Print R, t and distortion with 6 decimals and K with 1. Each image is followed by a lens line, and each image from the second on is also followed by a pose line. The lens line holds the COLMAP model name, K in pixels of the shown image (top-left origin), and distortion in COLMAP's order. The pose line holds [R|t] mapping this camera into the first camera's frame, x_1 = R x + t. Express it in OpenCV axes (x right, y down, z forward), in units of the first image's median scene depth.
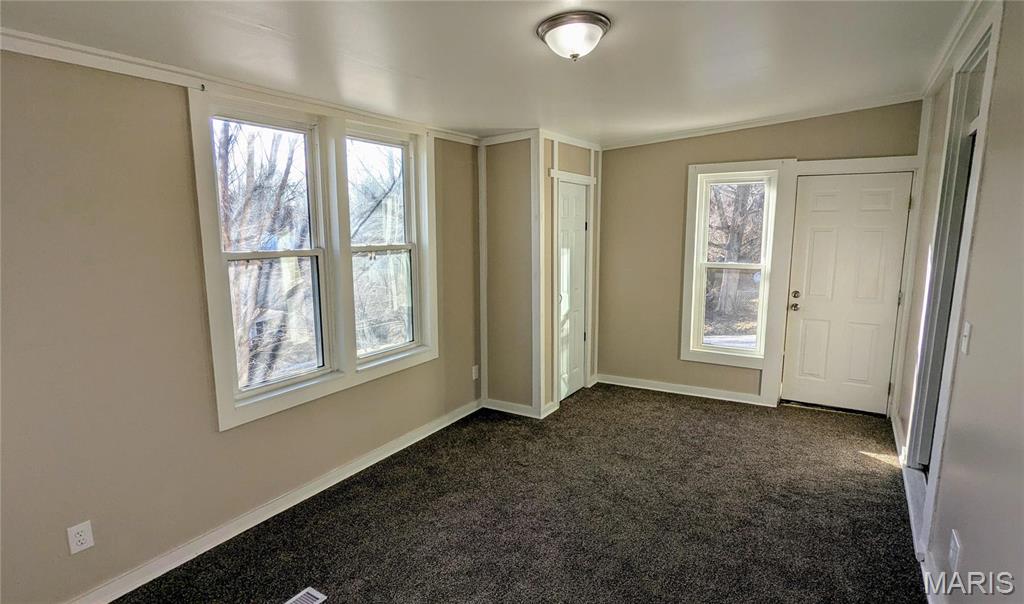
lens RADIAL K [[524.2, 0, 512.1], [0, 524.2, 305.3], [0, 0, 1]] dist [-0.000279, 0.000127]
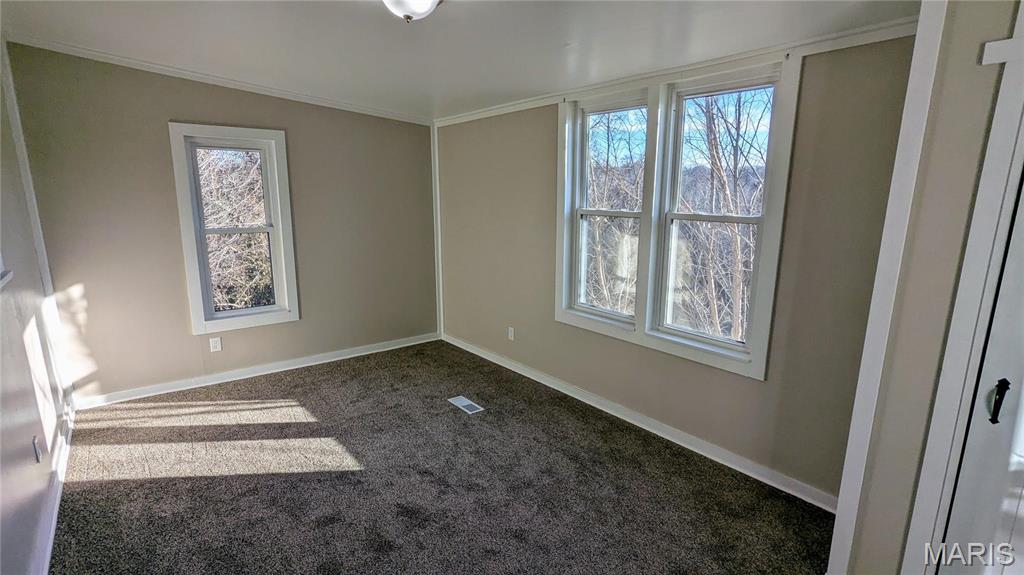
lens RADIAL K [[478.7, 0, 514.2], [0, 478.7, 284.6], [0, 0, 1]] dist [0.000196, 0.000505]
pose [[-0.310672, 0.196370, -0.930012, 0.681010], [-0.146027, 0.956951, 0.250839, -0.174460], [0.939233, 0.213736, -0.268623, 1.047687]]
